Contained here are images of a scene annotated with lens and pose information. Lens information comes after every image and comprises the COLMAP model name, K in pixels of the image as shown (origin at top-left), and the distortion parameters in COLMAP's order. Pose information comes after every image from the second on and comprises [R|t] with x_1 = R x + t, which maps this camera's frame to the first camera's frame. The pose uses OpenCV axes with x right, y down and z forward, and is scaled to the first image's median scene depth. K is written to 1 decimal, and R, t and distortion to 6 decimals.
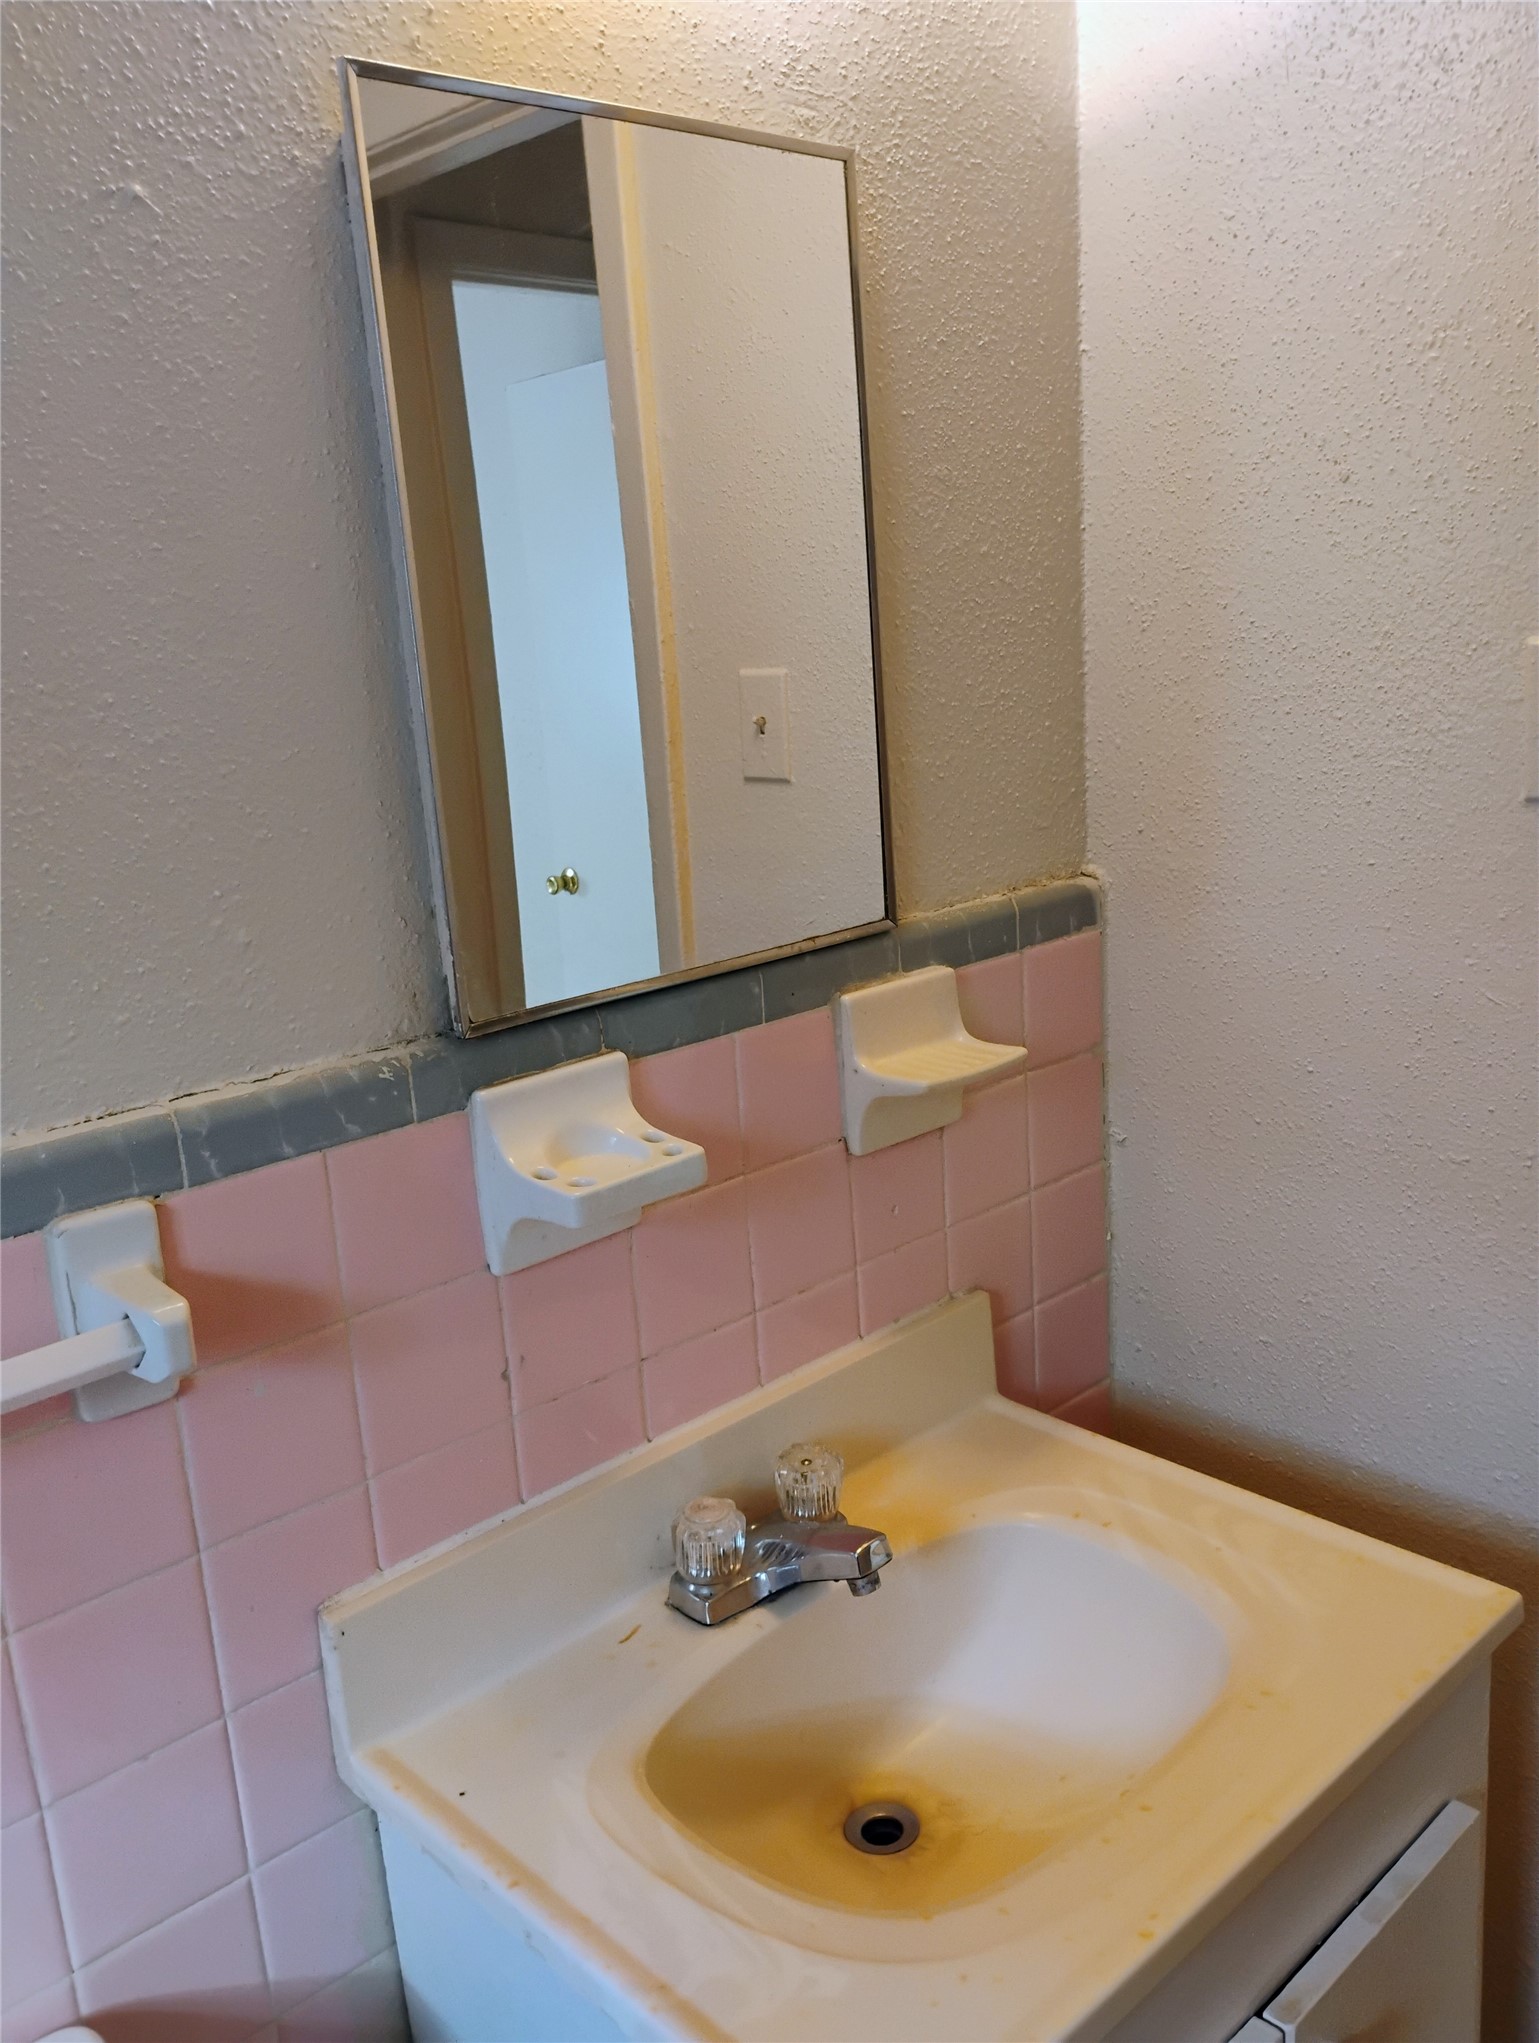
lens RADIAL K [[1709.2, 0, 771.3], [0, 1709.2, 1023.0], [0, 0, 1]] dist [0.009352, 0.006952]
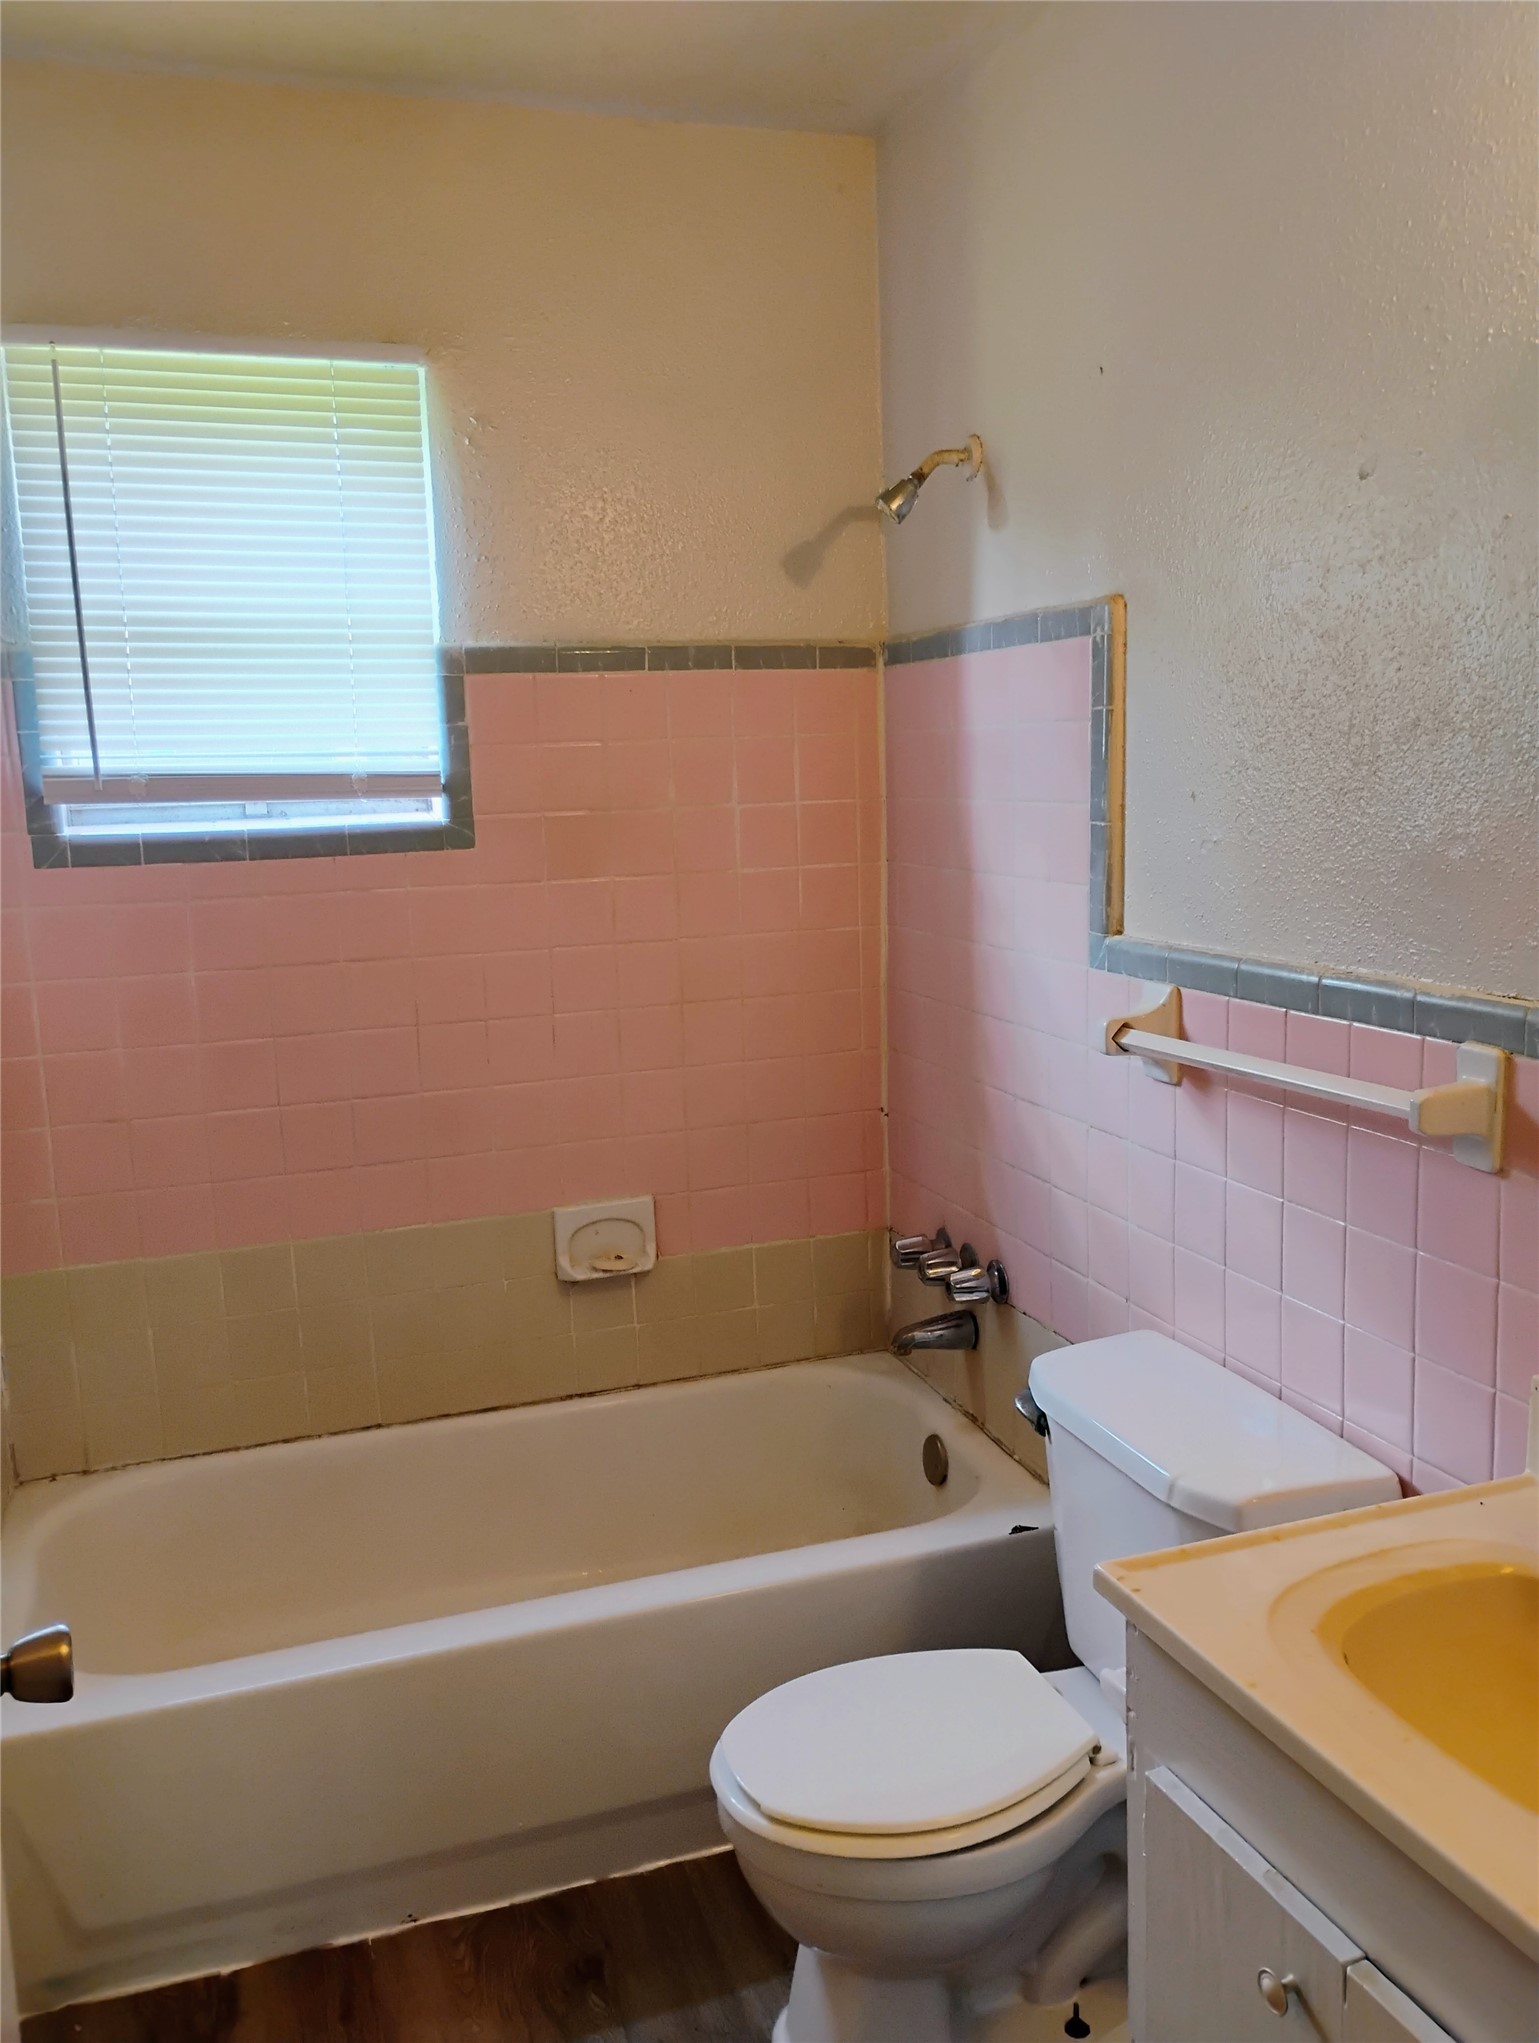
lens RADIAL K [[1709.2, 0, 769.6], [0, 1709.2, 1021.3], [0, 0, 1]] dist [0.009352, 0.006952]
pose [[-0.387756, 0.211333, -0.897209, 1.406605], [-0.171005, 0.939973, 0.295310, -0.296181], [0.905761, 0.267935, -0.328341, 0.898979]]
